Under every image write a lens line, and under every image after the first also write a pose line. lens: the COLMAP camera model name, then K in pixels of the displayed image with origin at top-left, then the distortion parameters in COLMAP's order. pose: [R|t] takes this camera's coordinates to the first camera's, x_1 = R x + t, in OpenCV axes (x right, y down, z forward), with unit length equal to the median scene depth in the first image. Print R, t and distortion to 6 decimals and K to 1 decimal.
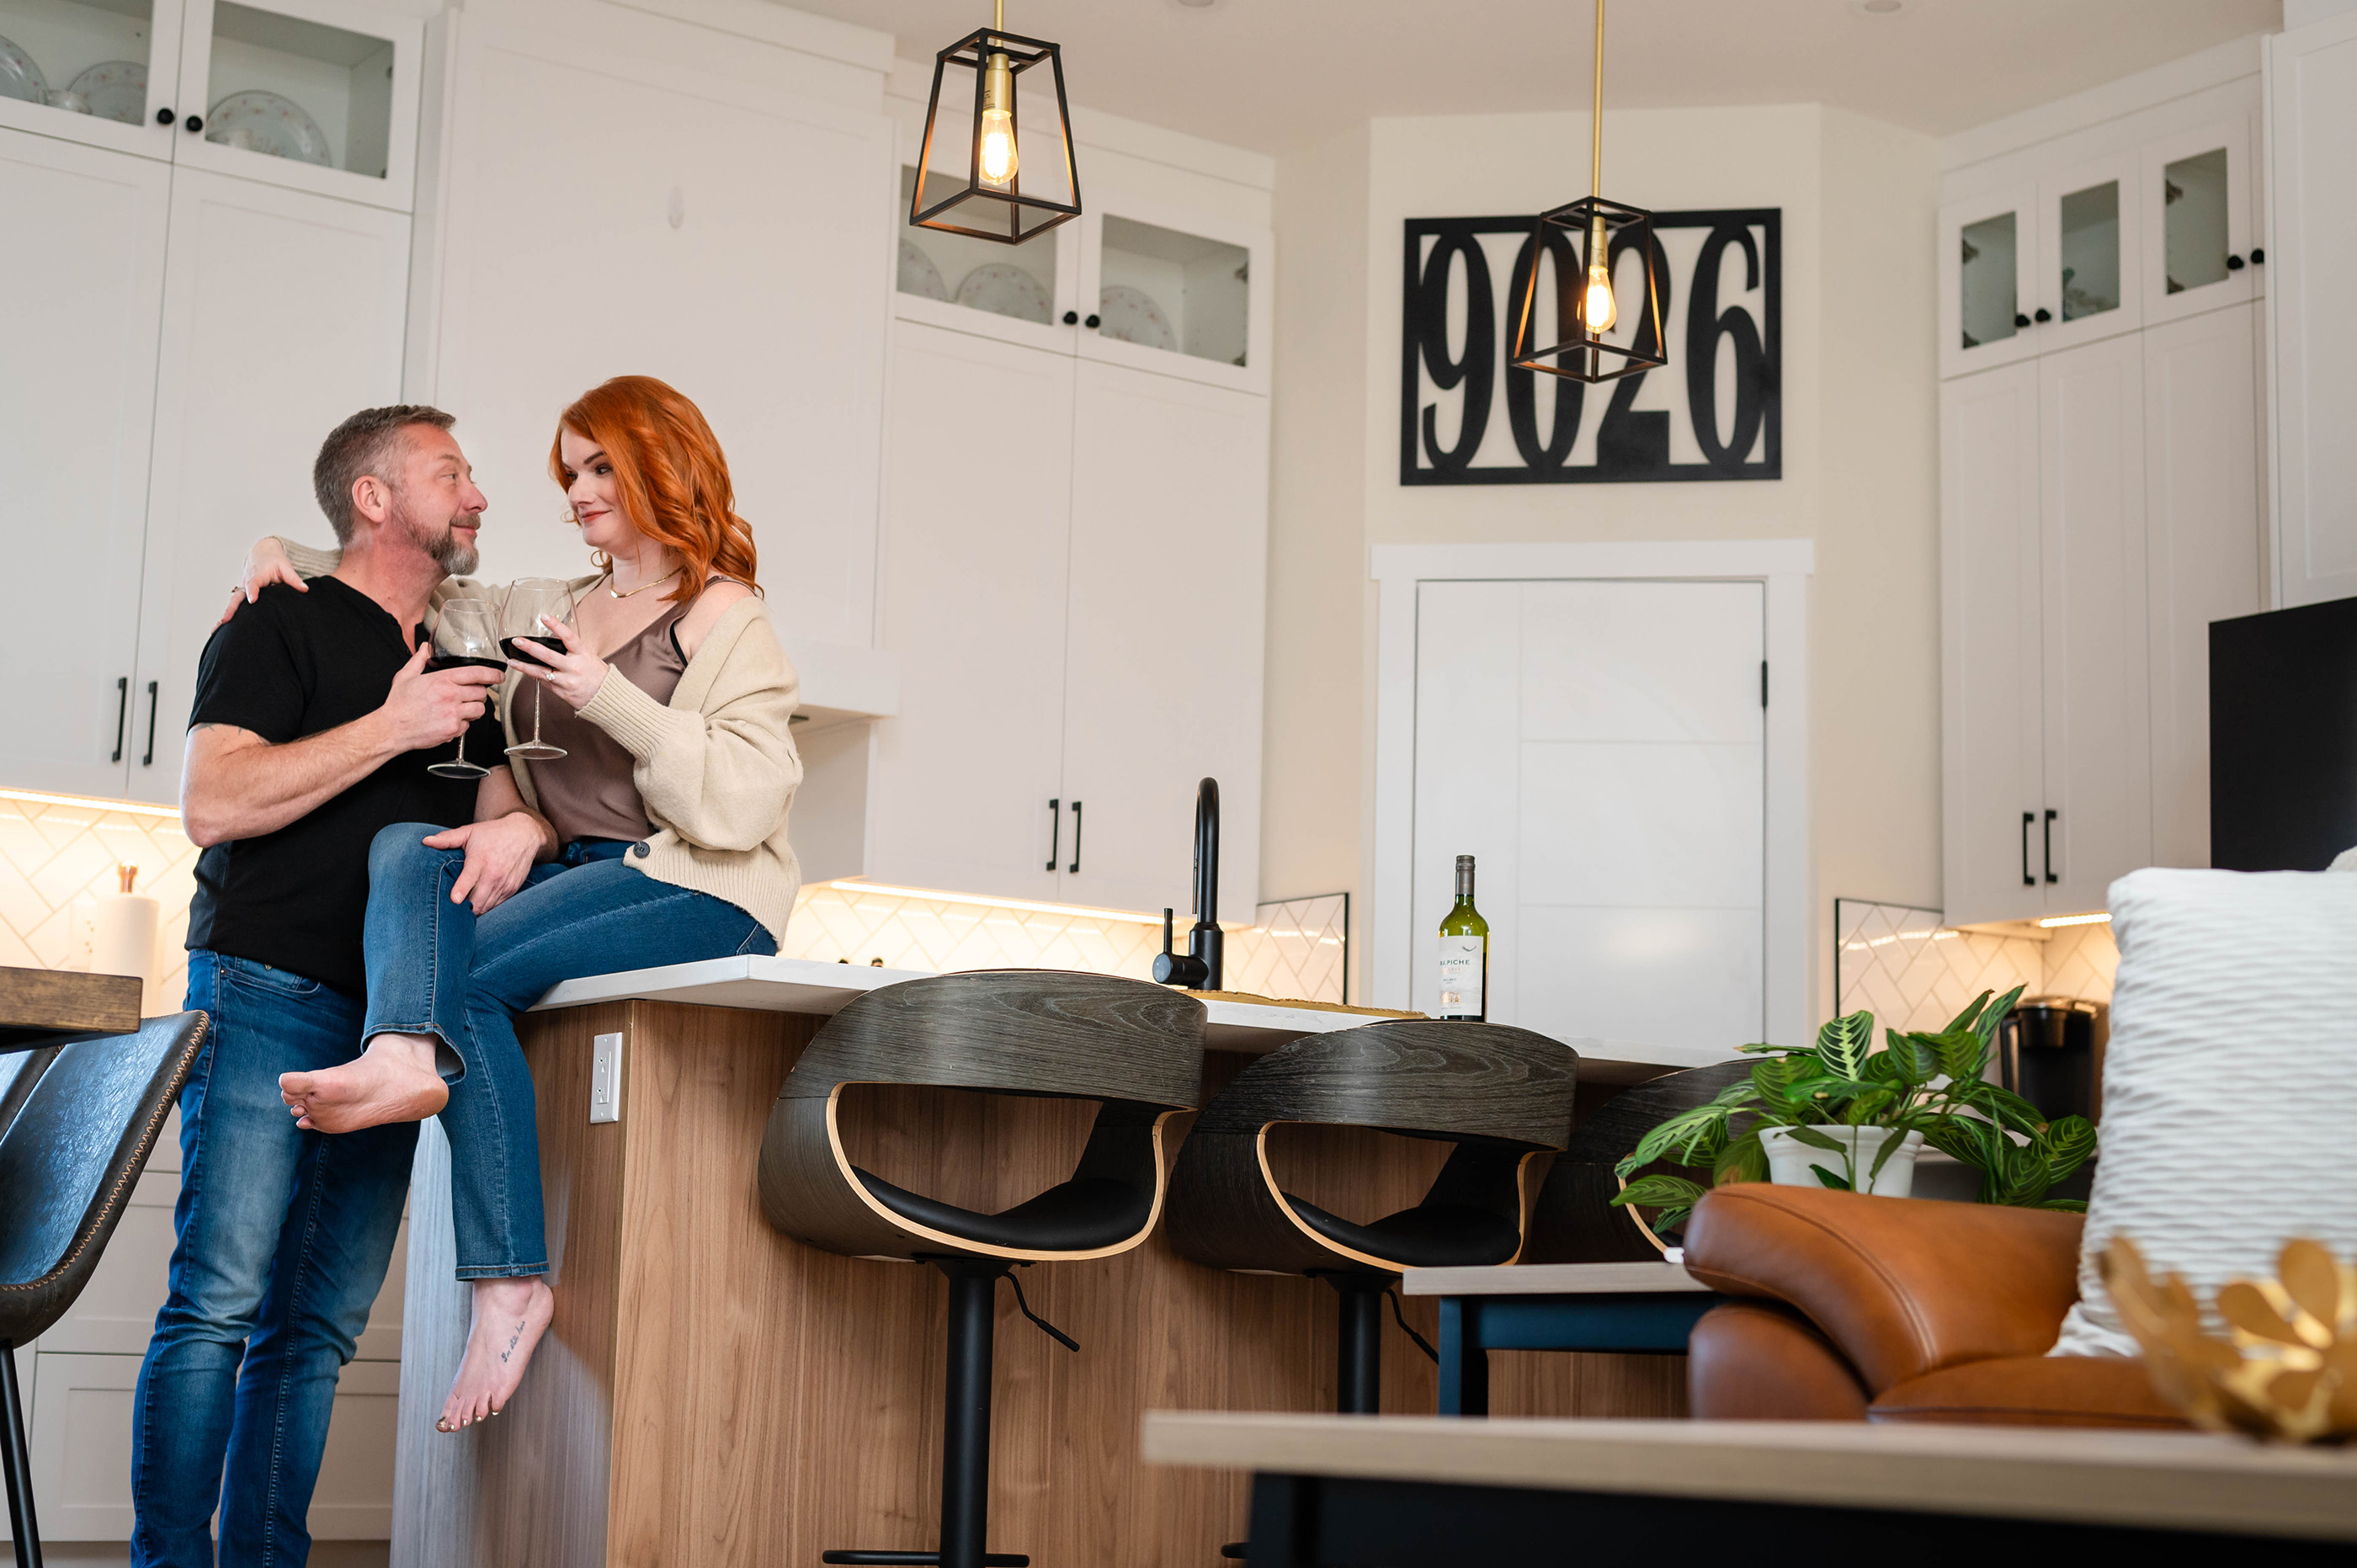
lens RADIAL K [[3667.0, 0, 1188.4], [0, 3667.0, 765.4], [0, 0, 1]] dist [0.019748, 0.000000]
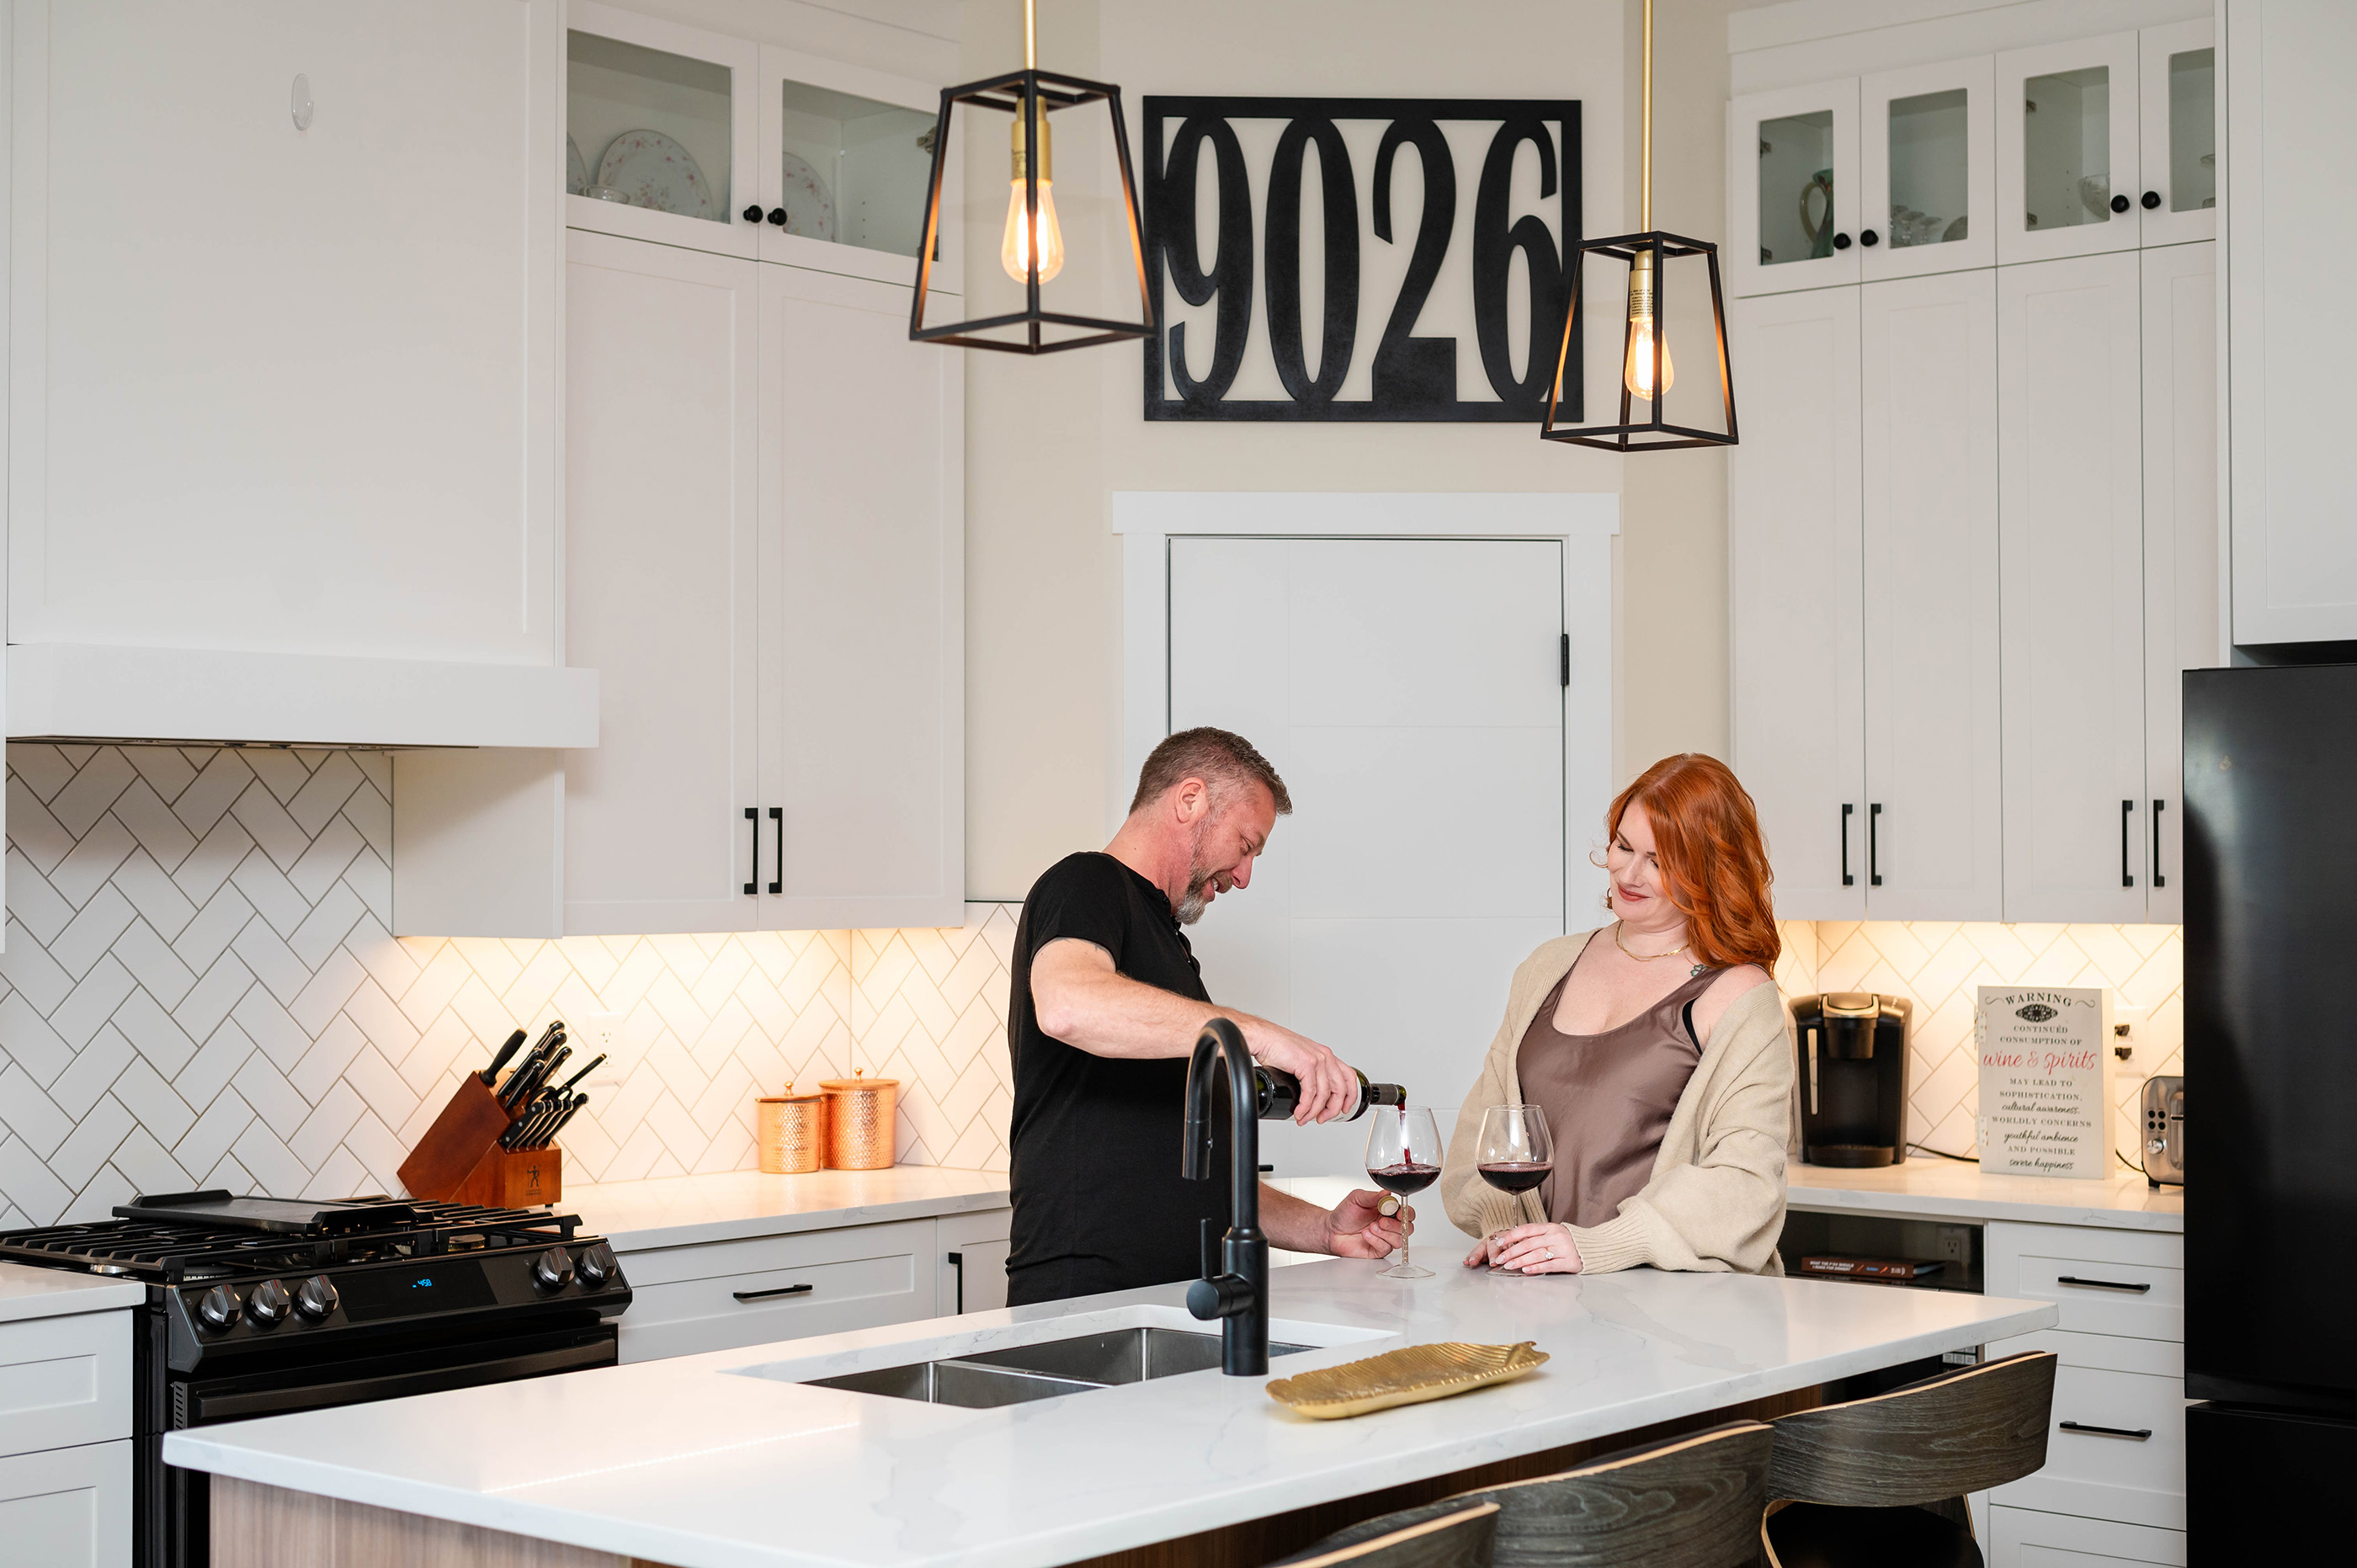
lens RADIAL K [[3370.3, 0, 1180.9], [0, 3370.3, 794.6], [0, 0, 1]] dist [-0.001537, 0.000000]
pose [[0.972313, -0.024357, 0.232408, -0.118555], [-0.009035, 0.989891, 0.141542, -0.102035], [-0.233506, -0.139723, 0.962264, 0.237538]]
